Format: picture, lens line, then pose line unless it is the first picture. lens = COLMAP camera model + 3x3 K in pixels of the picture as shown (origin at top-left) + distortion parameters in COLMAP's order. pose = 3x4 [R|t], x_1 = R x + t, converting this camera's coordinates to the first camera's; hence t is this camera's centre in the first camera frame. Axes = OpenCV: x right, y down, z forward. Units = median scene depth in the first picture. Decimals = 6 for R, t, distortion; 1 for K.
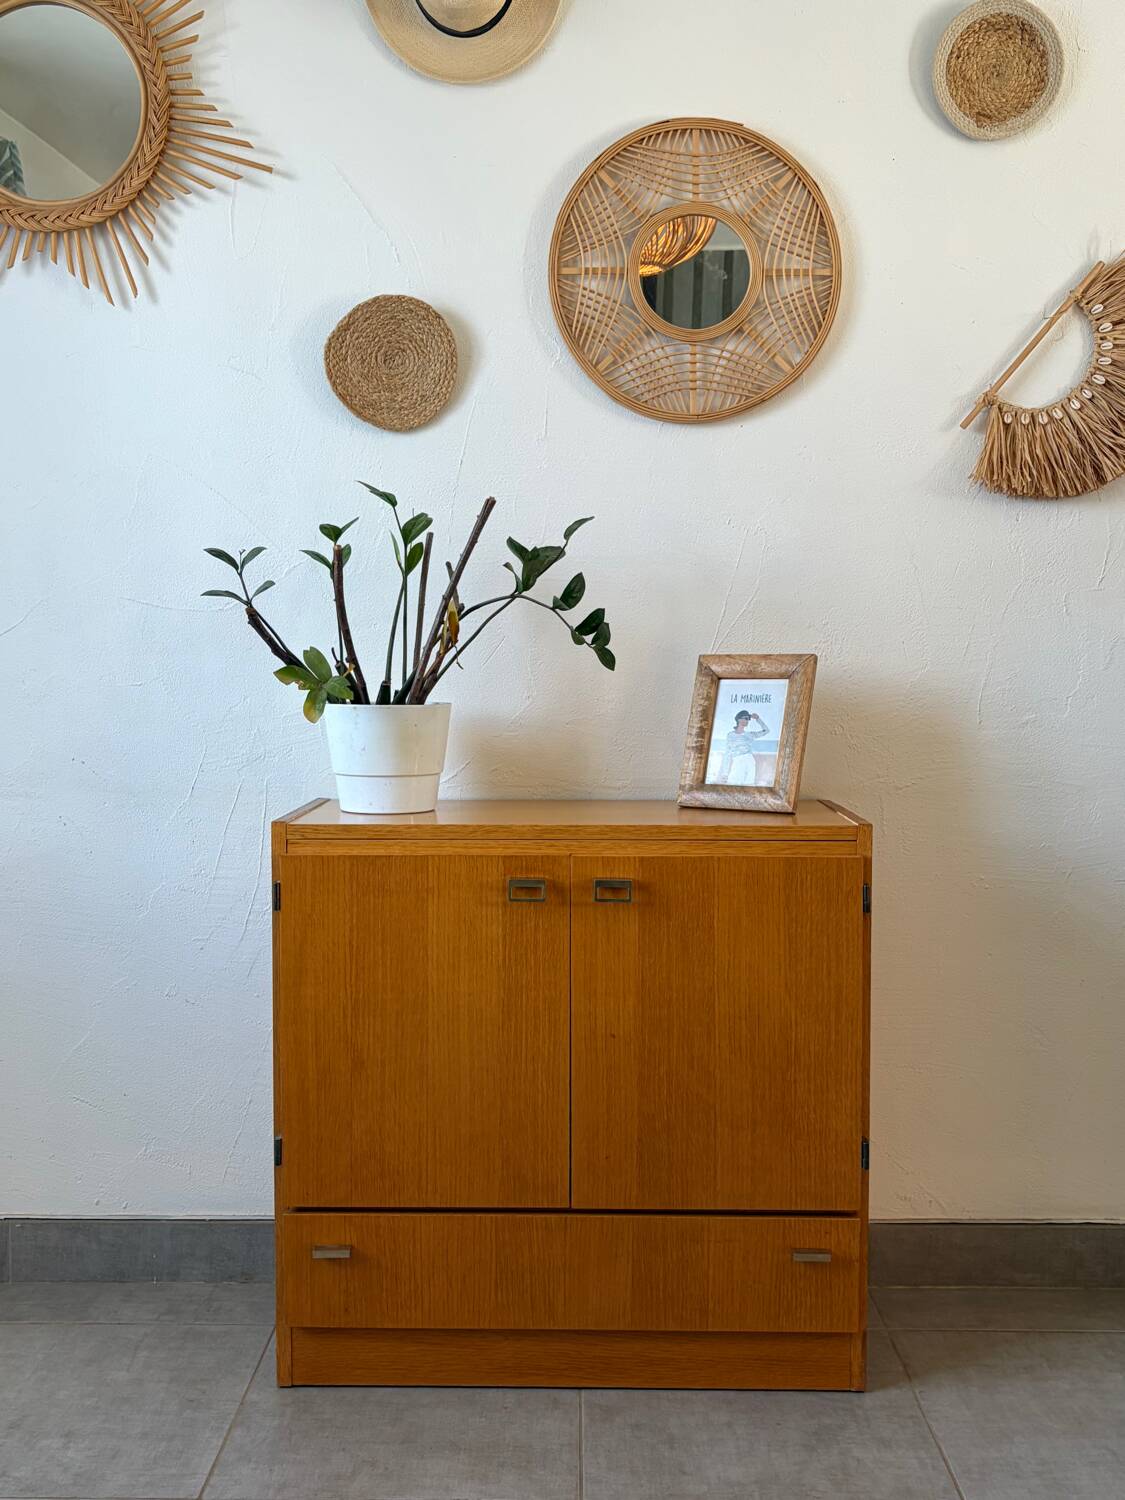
lens RADIAL K [[1496.7, 0, 560.0], [0, 1496.7, 744.0], [0, 0, 1]] dist [0.029631, 0.000000]
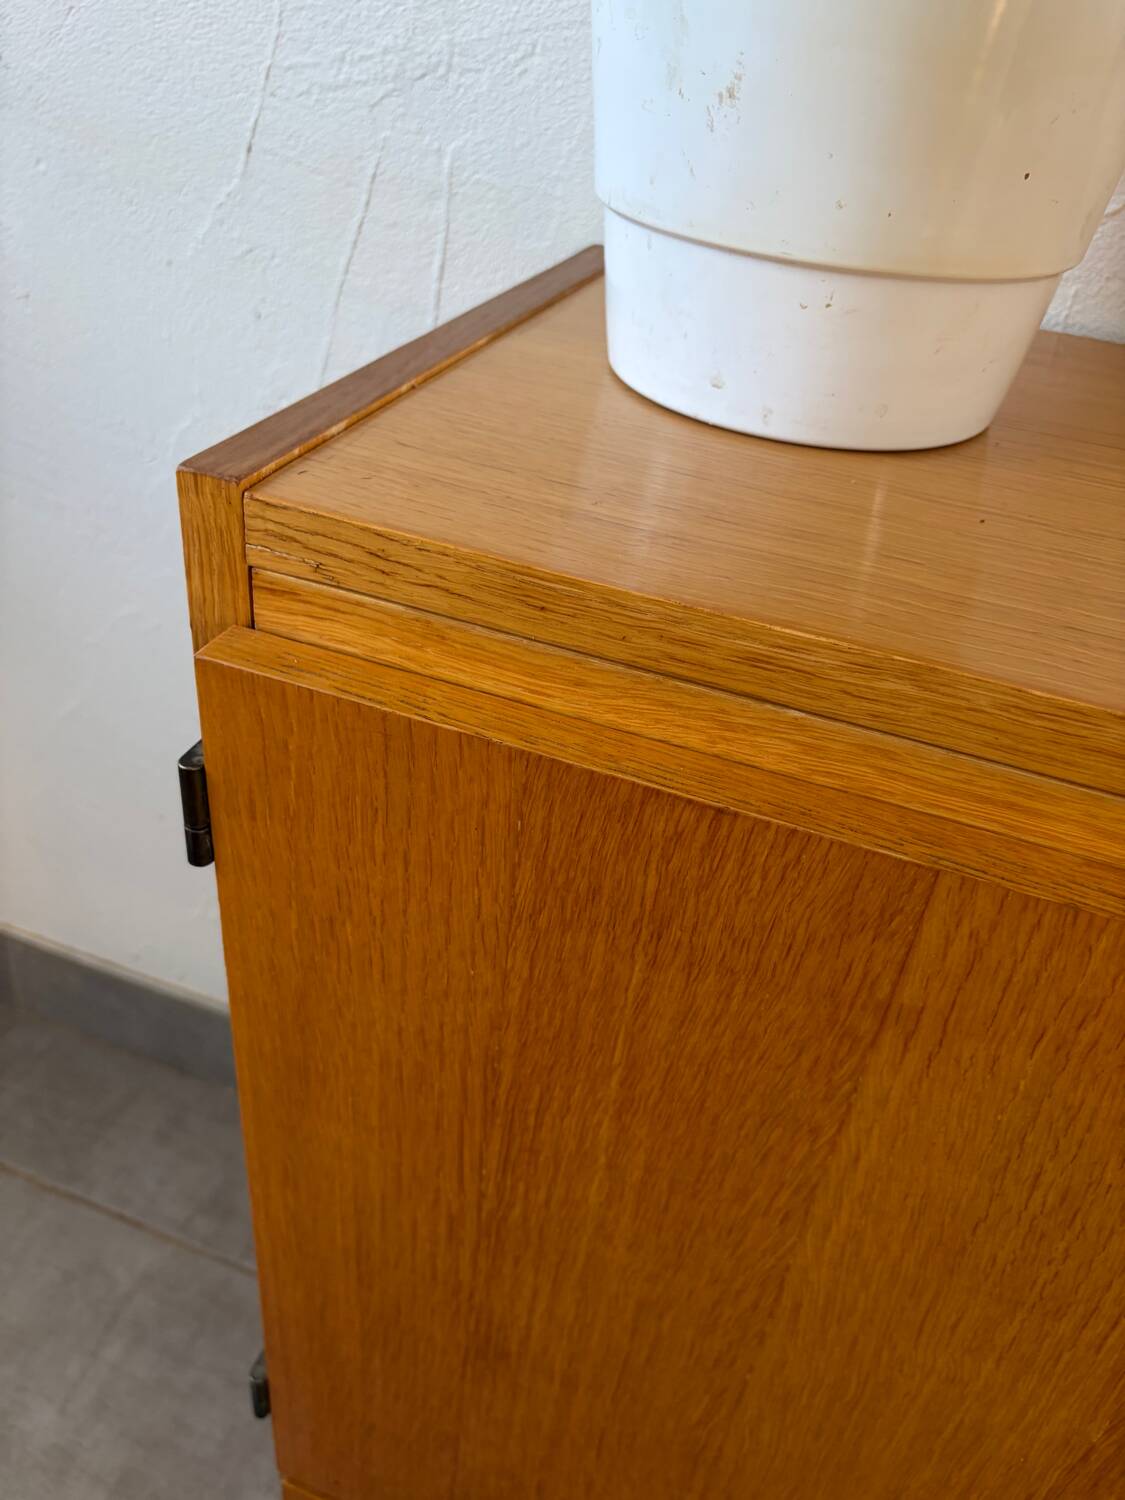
lens RADIAL K [[1169.4, 0, 556.7], [0, 1169.4, 753.3], [0, 0, 1]] dist [0.008180, -0.035210]
pose [[0.939827, 0.260356, -0.221226, -0.099813], [-0.109644, 0.843112, 0.526441, -0.002125], [0.323580, -0.470507, 0.820925, 0.851362]]
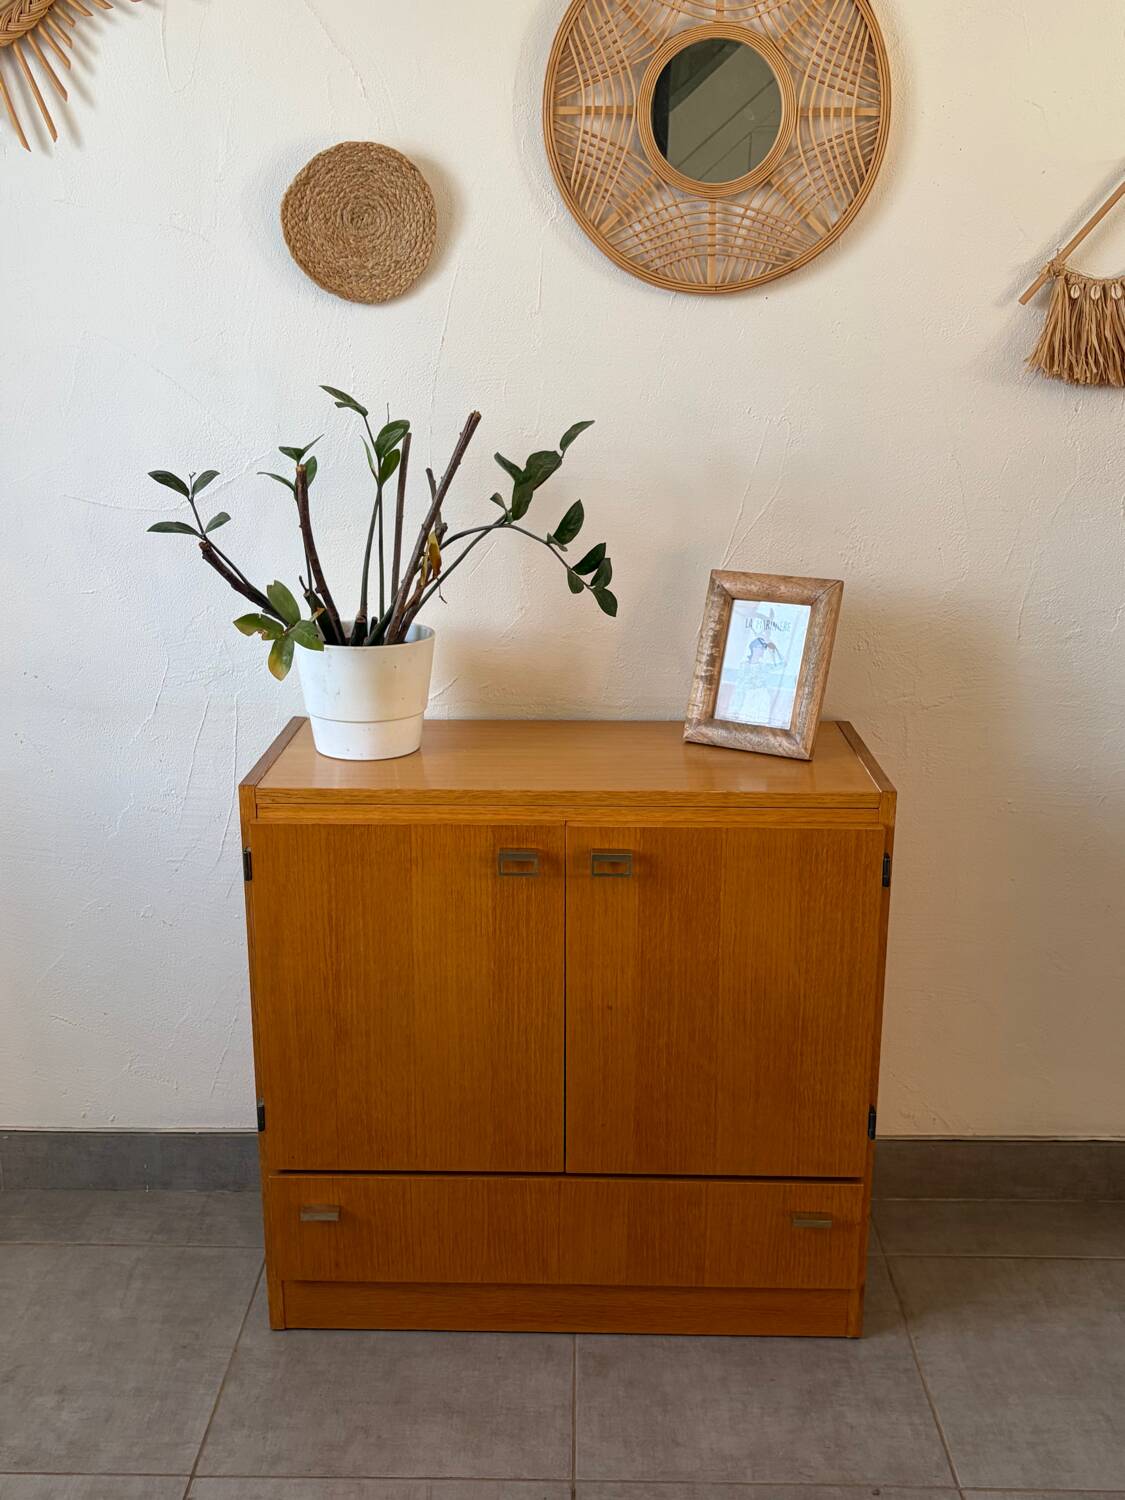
lens RADIAL K [[1496.7, 0, 557.4], [0, 1496.7, 752.1], [0, 0, 1]] dist [0.029631, 0.000000]
pose [[0.999990, 0.002230, -0.003861, 0.005158], [-0.001353, 0.976880, 0.213784, -0.159286], [0.004249, -0.213776, 0.976873, 0.109427]]
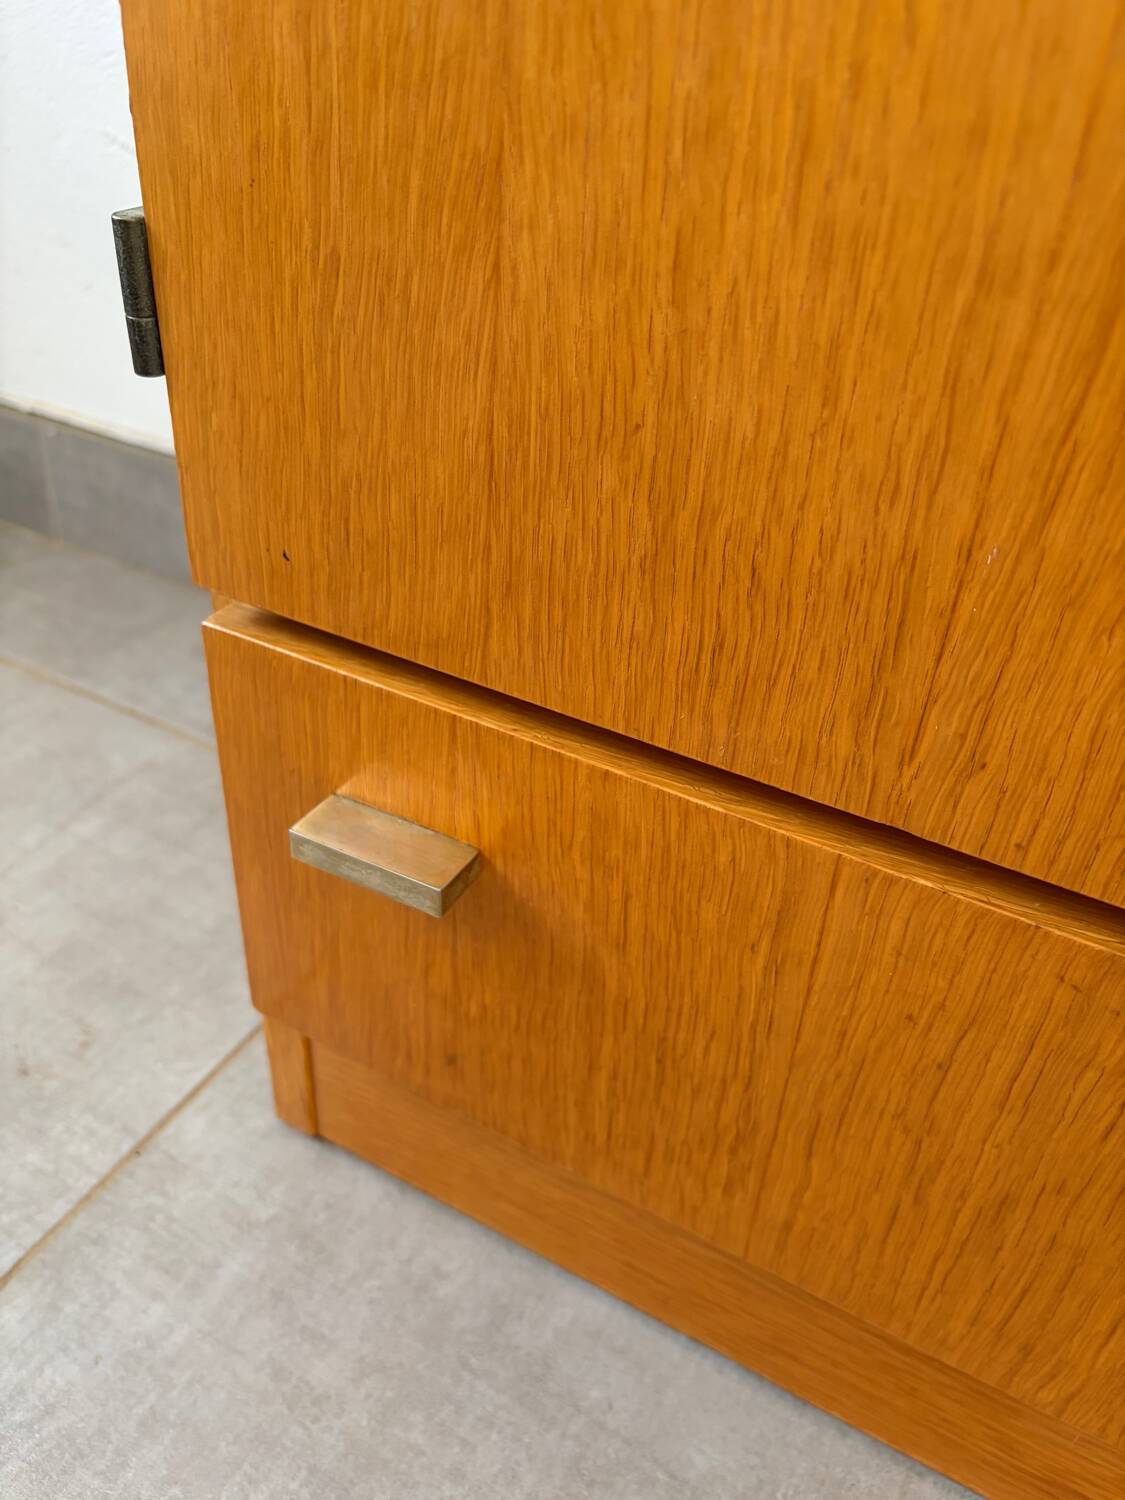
lens RADIAL K [[1169.4, 0, 554.0], [0, 1169.4, 755.7], [0, 0, 1]] dist [0.008180, -0.035210]
pose [[0.881228, 0.309923, -0.356909, -0.076507], [-0.085616, 0.847221, 0.524297, 0.235126], [0.464873, -0.431468, 0.773129, 0.872445]]
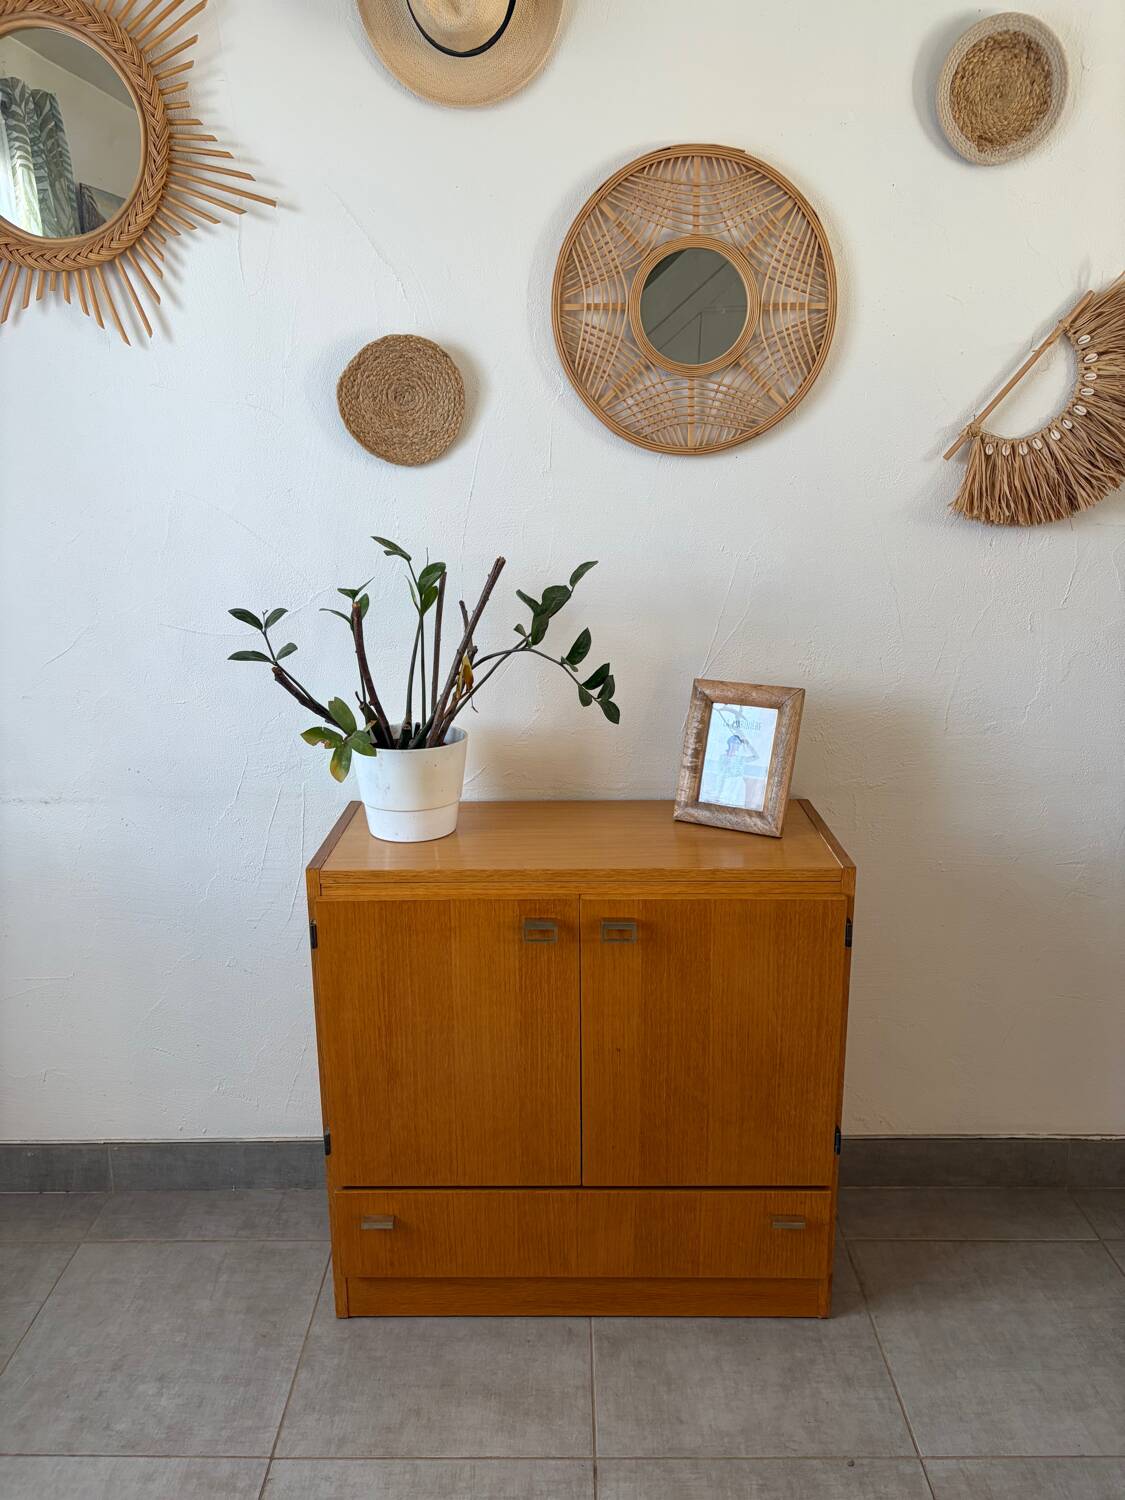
lens RADIAL K [[1139.8, 0, 557.9], [0, 1139.8, 750.0], [0, 0, 1]] dist [0.043152, -0.046941]
pose [[0.999934, -0.011302, 0.002267, -0.009322], [0.010659, 0.981437, 0.191489, -0.186032], [-0.004389, -0.191453, 0.981492, 0.192466]]
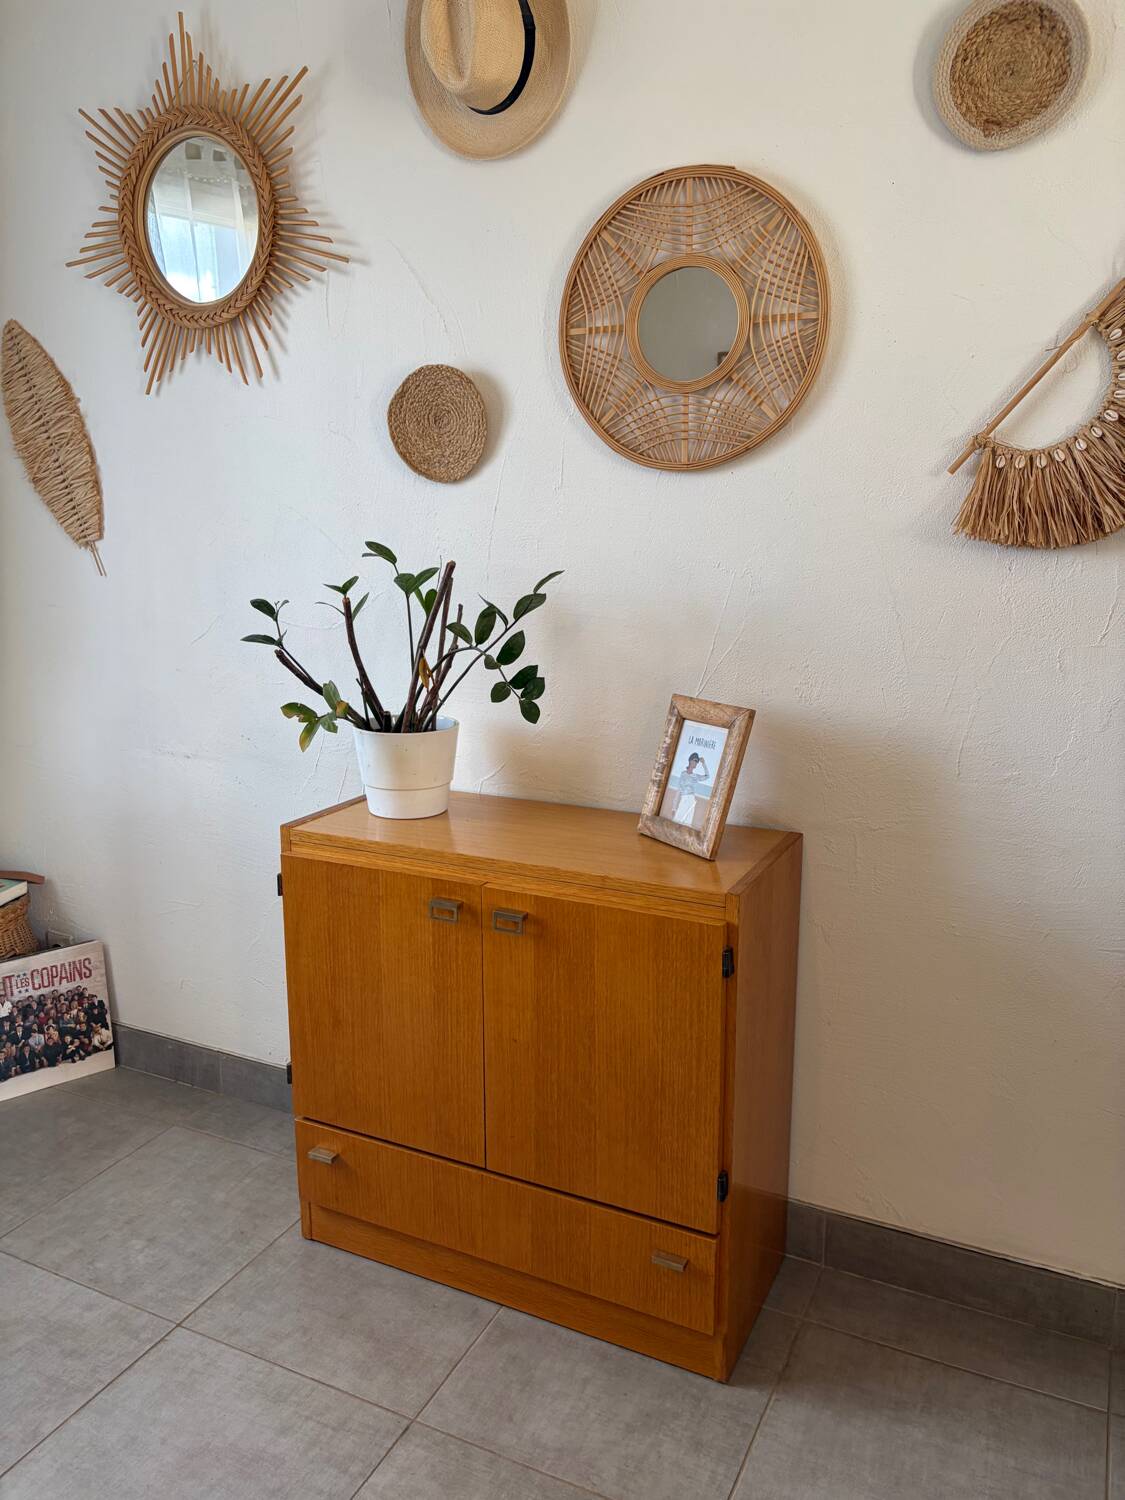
lens RADIAL K [[1139.8, 0, 555.4], [0, 1139.8, 742.7], [0, 0, 1]] dist [0.043152, -0.046941]
pose [[0.902338, 0.083032, -0.422956, 0.405810], [-0.021675, 0.988770, 0.147867, -0.159490], [0.430484, -0.124259, 0.894004, 0.243509]]
